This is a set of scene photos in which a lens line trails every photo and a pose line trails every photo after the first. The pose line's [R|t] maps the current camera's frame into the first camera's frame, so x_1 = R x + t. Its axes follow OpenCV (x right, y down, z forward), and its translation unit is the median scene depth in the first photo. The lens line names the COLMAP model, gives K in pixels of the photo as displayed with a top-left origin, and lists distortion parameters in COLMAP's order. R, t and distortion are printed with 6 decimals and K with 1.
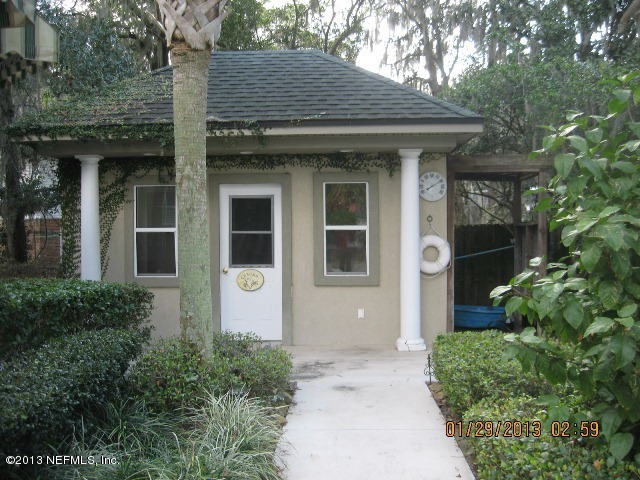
lens RADIAL K [[680.0, 0, 320.0], [0, 680.0, 240.0], [0, 0, 1]] dist [-0.077569, 0.000406]
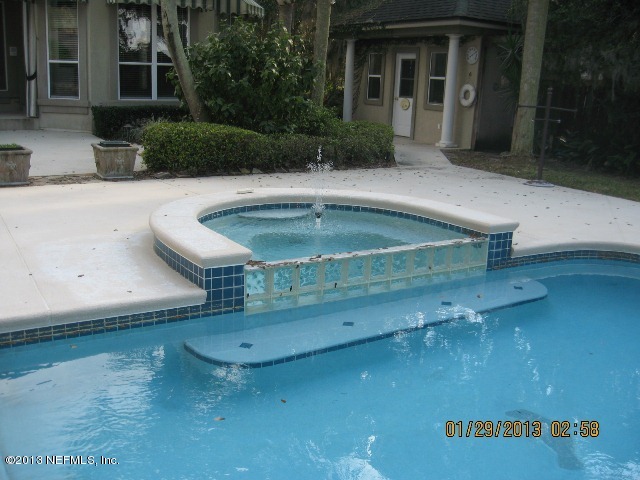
lens RADIAL K [[680.0, 0, 320.0], [0, 680.0, 240.0], [0, 0, 1]] dist [-0.077569, 0.000406]
pose [[0.553789, 0.224563, -0.801804, 1.418379], [-0.063762, 0.971556, 0.228066, 0.010766], [0.830212, -0.075175, 0.552355, -0.294309]]
